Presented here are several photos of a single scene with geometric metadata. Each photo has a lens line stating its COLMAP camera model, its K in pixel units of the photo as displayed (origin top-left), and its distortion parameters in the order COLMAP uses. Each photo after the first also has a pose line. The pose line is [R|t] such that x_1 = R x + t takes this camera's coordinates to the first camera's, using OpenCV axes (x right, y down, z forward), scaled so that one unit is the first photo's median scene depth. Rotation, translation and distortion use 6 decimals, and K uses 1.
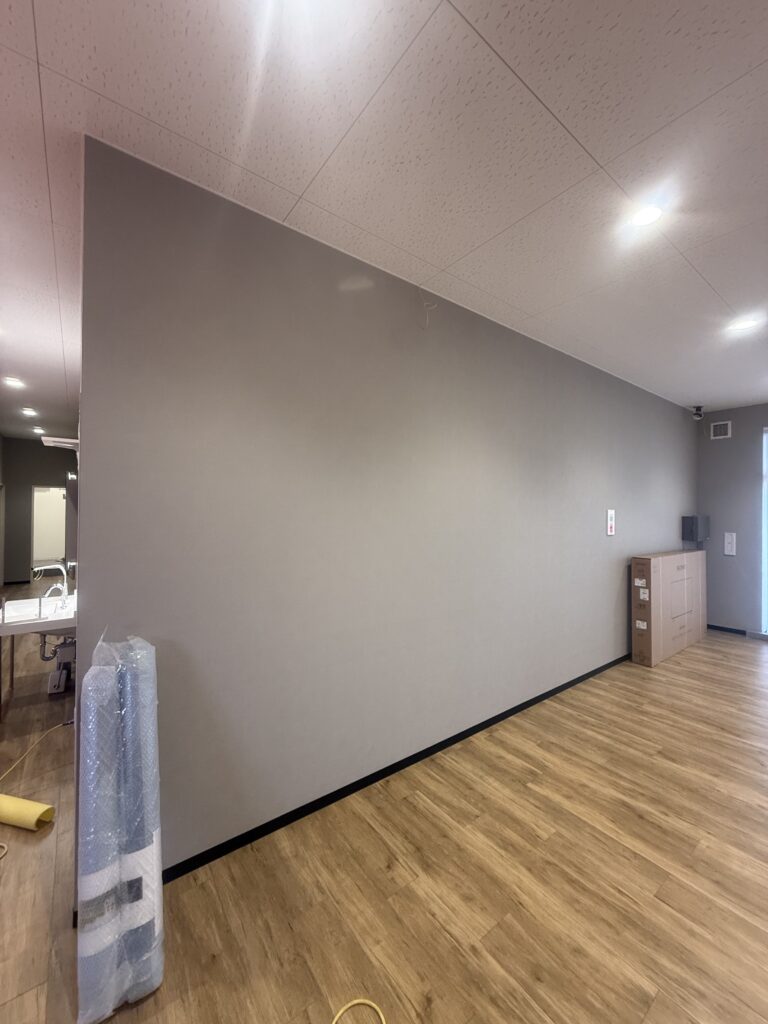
lens RADIAL K [[408.6, 0, 385.1], [0, 408.6, 511.8], [0, 0, 1]] dist [-0.002586, 0.000572]
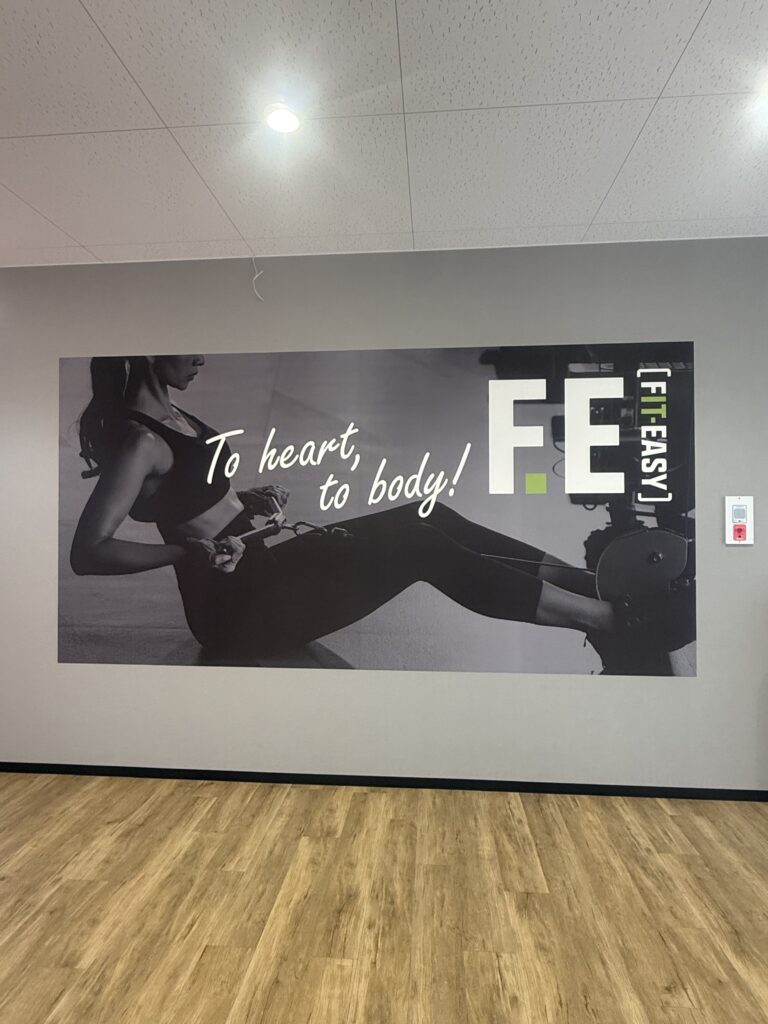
lens RADIAL K [[594.2, 0, 382.9], [0, 594.2, 511.6], [0, 0, 1]] dist [-0.002022, -0.001319]
pose [[0.740932, -0.013934, -0.671436, 1.355193], [0.004878, 0.999870, -0.015367, 0.047057], [0.671562, 0.008110, 0.740904, 0.248263]]
